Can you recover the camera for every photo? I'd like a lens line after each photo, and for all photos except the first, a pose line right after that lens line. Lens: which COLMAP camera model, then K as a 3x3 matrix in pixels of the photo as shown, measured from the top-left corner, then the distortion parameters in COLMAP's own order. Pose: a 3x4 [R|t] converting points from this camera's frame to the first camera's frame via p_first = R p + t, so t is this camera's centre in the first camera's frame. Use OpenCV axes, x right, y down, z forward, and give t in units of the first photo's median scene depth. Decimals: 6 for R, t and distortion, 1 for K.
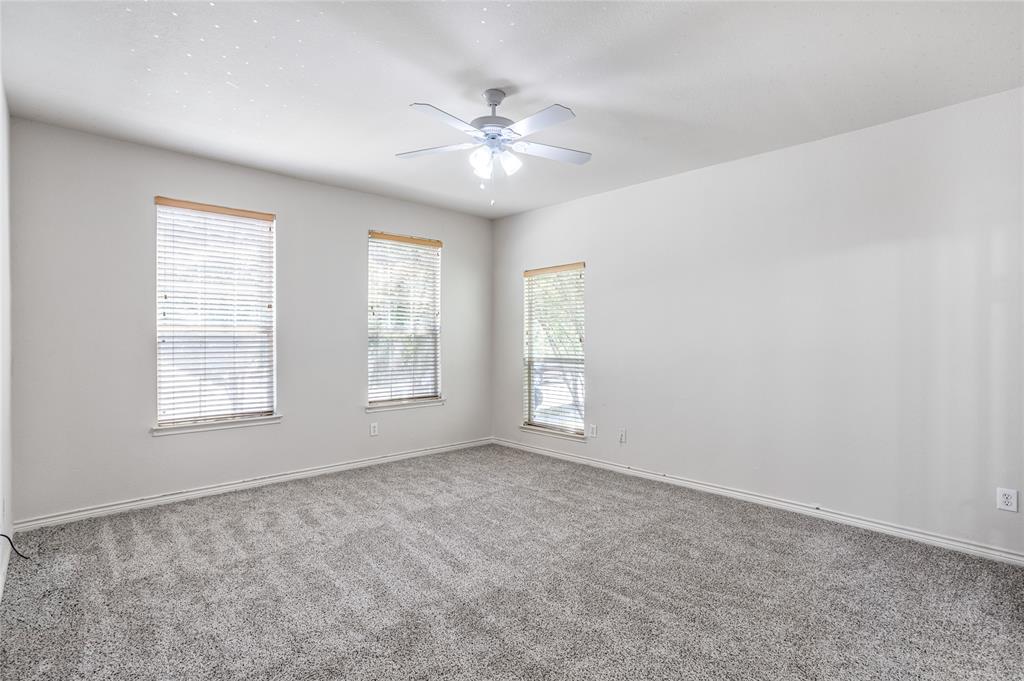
lens RADIAL K [[497.4, 0, 512.8], [0, 497.4, 342.0], [0, 0, 1]] dist [-0.028153, 0.002455]
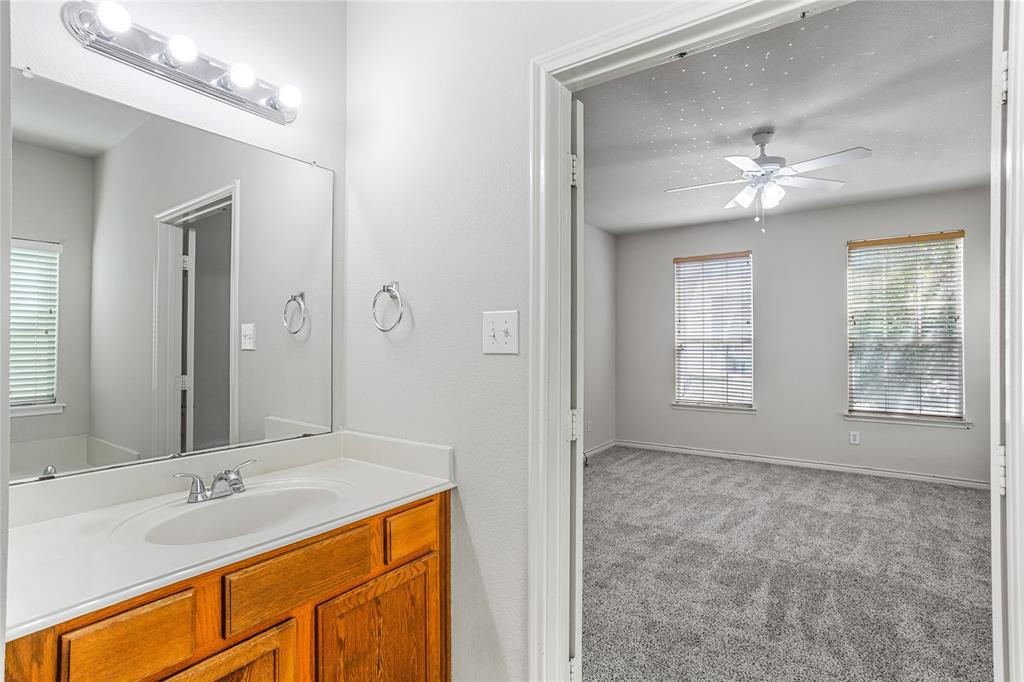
lens RADIAL K [[497.4, 0, 515.6], [0, 497.4, 343.5], [0, 0, 1]] dist [-0.028153, 0.002455]
pose [[0.204228, -0.004605, -0.978913, 0.757839], [-0.005121, 0.999970, -0.005772, -0.009190], [0.978910, 0.006191, 0.204198, 0.163147]]
